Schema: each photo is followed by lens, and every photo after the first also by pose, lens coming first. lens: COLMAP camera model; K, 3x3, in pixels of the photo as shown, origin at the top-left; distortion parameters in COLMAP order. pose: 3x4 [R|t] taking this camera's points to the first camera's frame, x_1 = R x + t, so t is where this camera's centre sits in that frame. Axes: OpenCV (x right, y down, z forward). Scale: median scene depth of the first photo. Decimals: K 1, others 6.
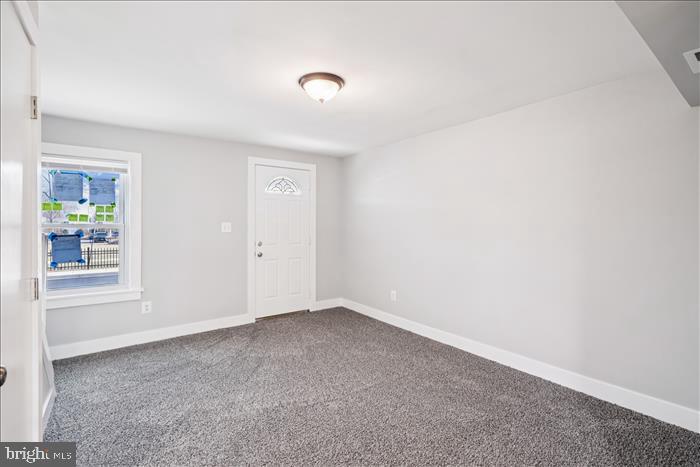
lens RADIAL K [[325.1, 0, 350.1], [0, 325.1, 230.8], [0, 0, 1]] dist [0.003014, 0.000080]
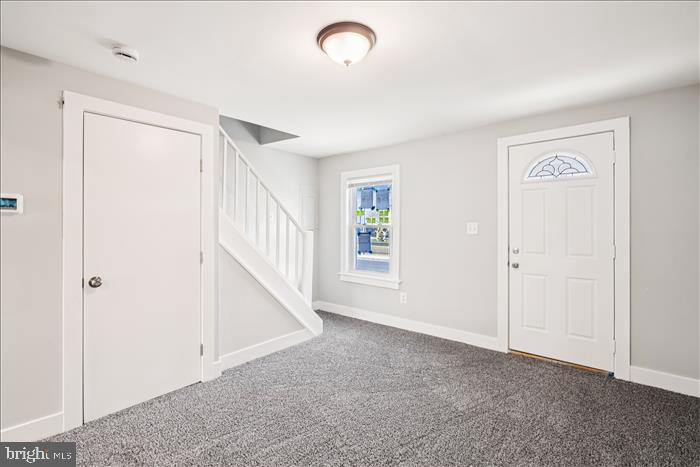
lens RADIAL K [[325.1, 0, 354.2], [0, 325.1, 229.7], [0, 0, 1]] dist [0.003014, 0.000080]
pose [[0.225006, 0.011940, -0.974284, 0.457525], [-0.018146, 0.999803, 0.008062, -0.010095], [0.974188, 0.015865, 0.225179, 0.587143]]
